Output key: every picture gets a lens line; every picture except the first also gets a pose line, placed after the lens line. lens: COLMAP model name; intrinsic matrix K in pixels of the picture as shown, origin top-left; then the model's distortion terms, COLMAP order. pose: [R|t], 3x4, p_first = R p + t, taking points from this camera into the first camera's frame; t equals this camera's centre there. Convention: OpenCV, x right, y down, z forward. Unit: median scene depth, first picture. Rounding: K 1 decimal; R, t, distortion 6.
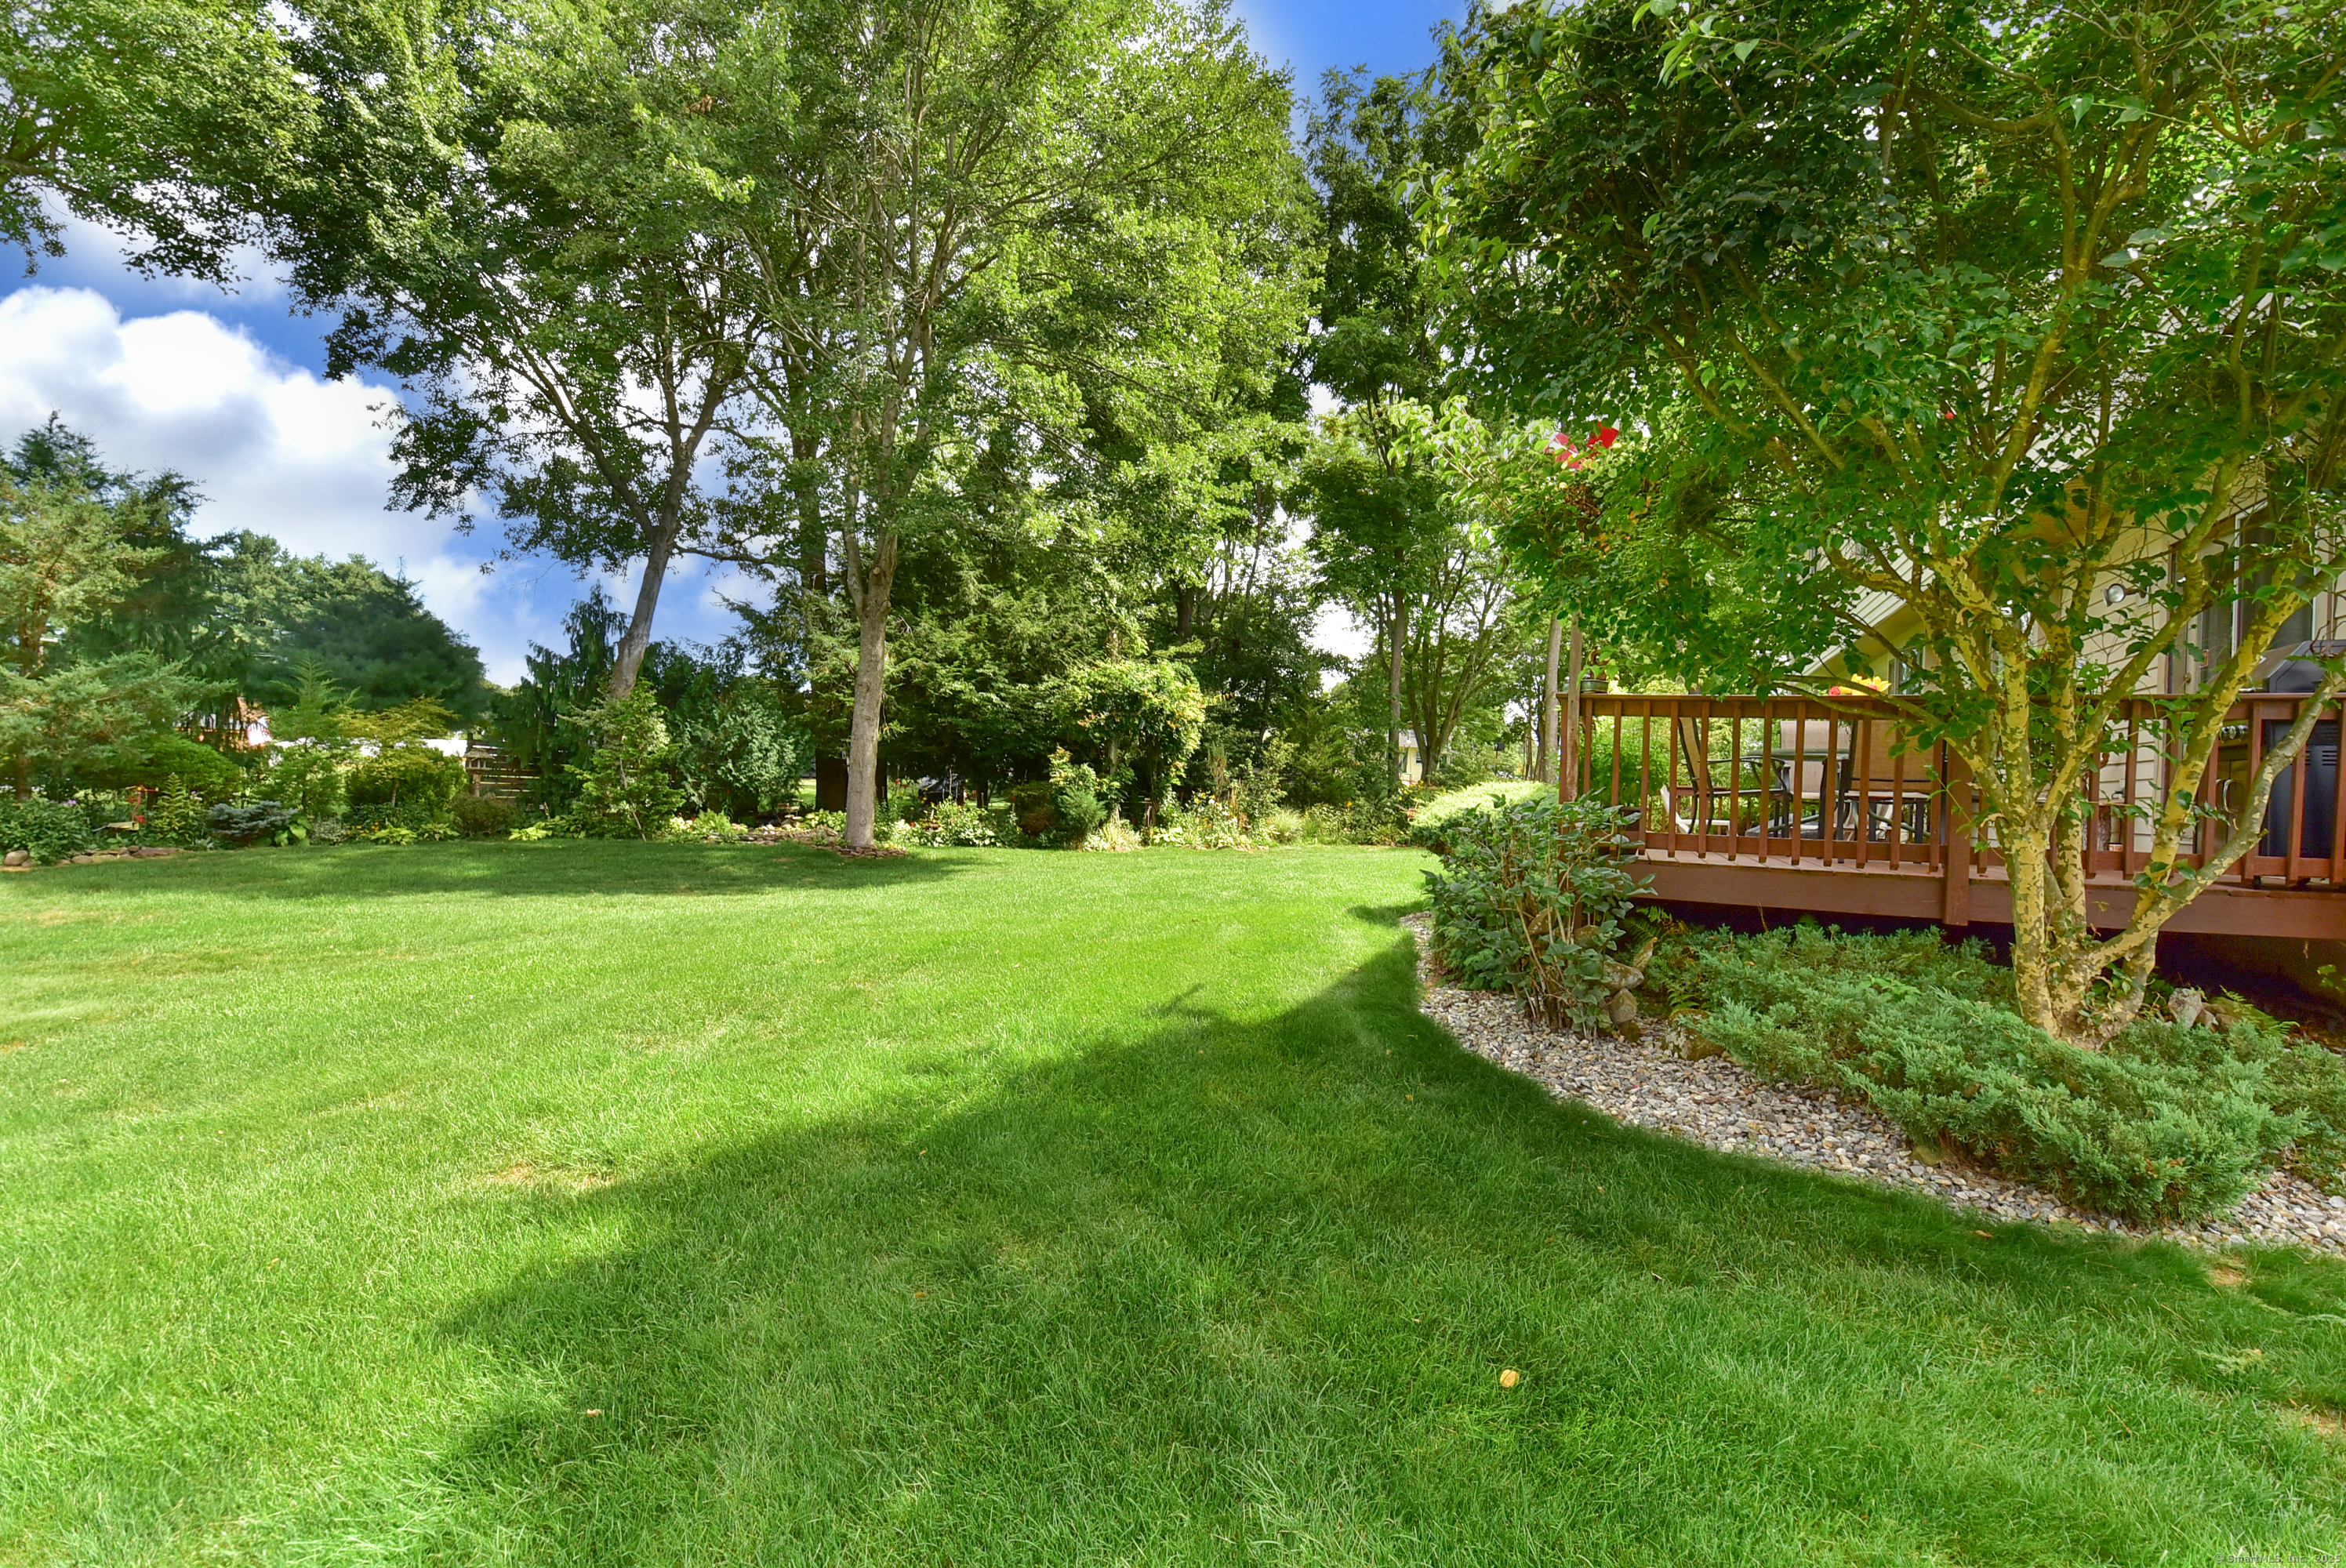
lens RADIAL K [[1047.1, 0, 1171.7], [0, 1047.1, 798.1], [0, 0, 1]] dist [0.000711, -0.013703]
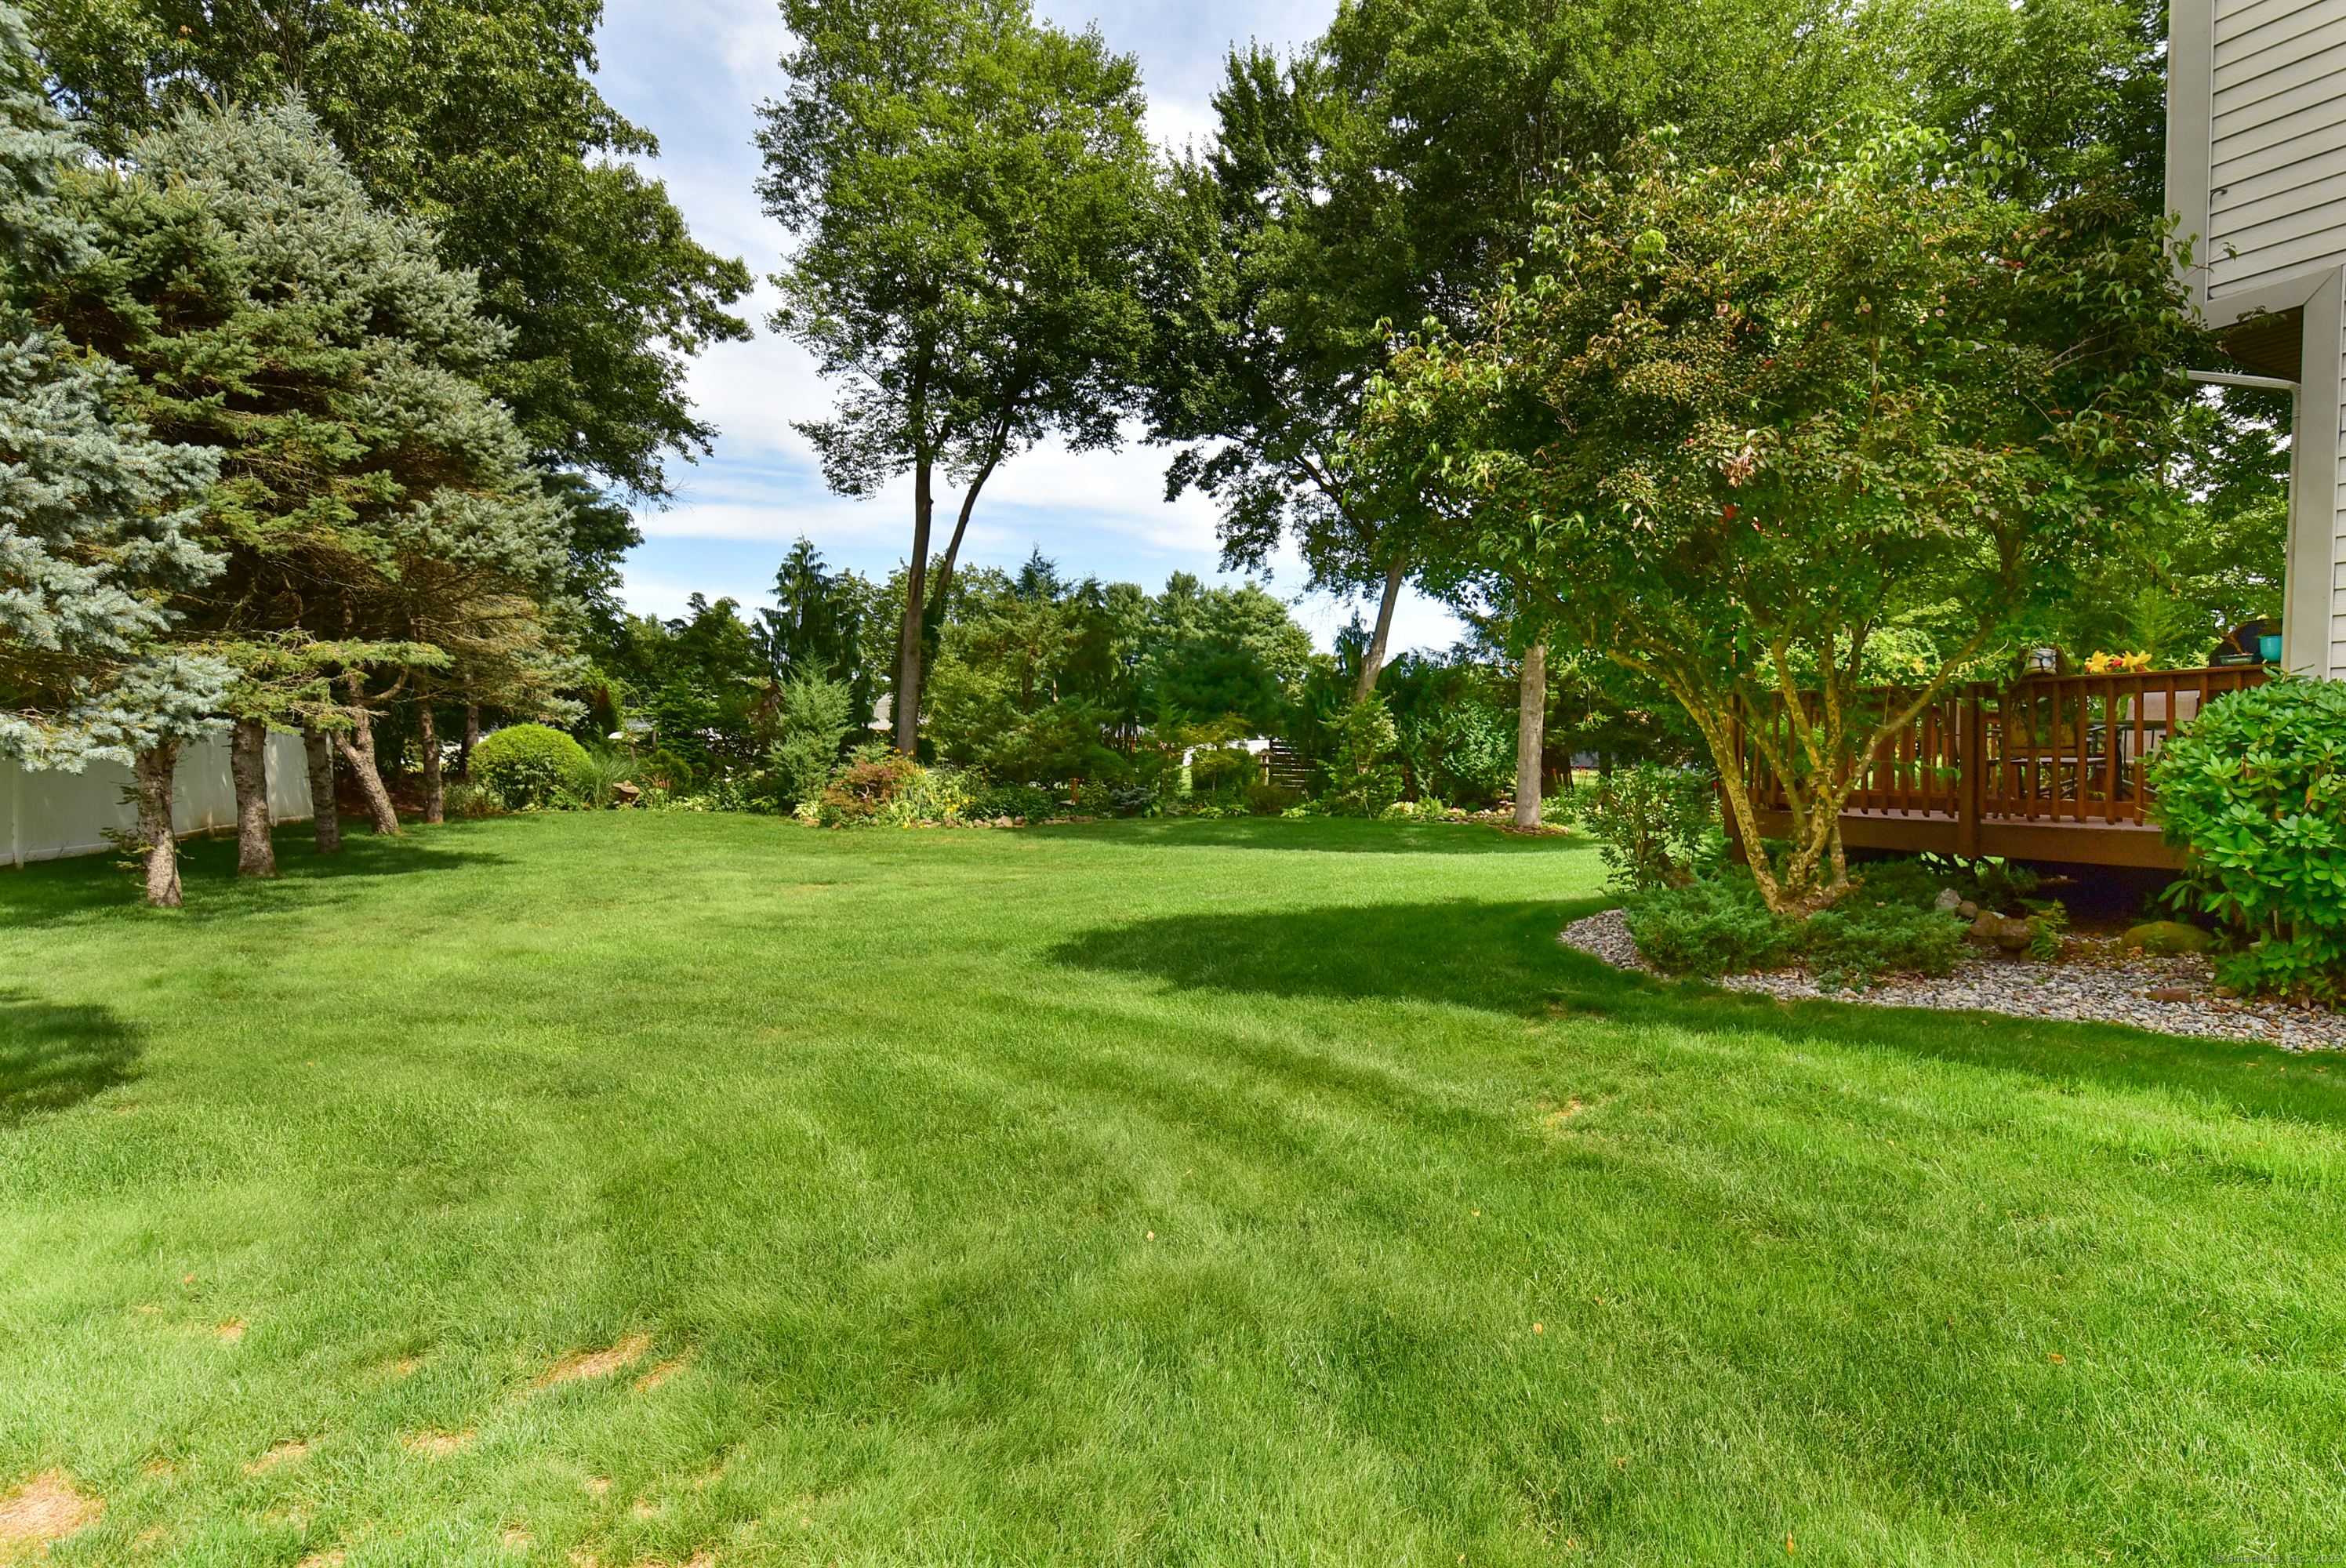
lens RADIAL K [[1283.5, 0, 1173.0], [0, 1283.5, 784.0], [0, 0, 1]] dist [-0.000318, -0.000059]
pose [[0.729770, -0.007512, -0.683651, 0.364925], [0.000510, 0.999945, -0.010443, 0.014586], [0.683693, 0.007272, 0.729734, -0.269745]]
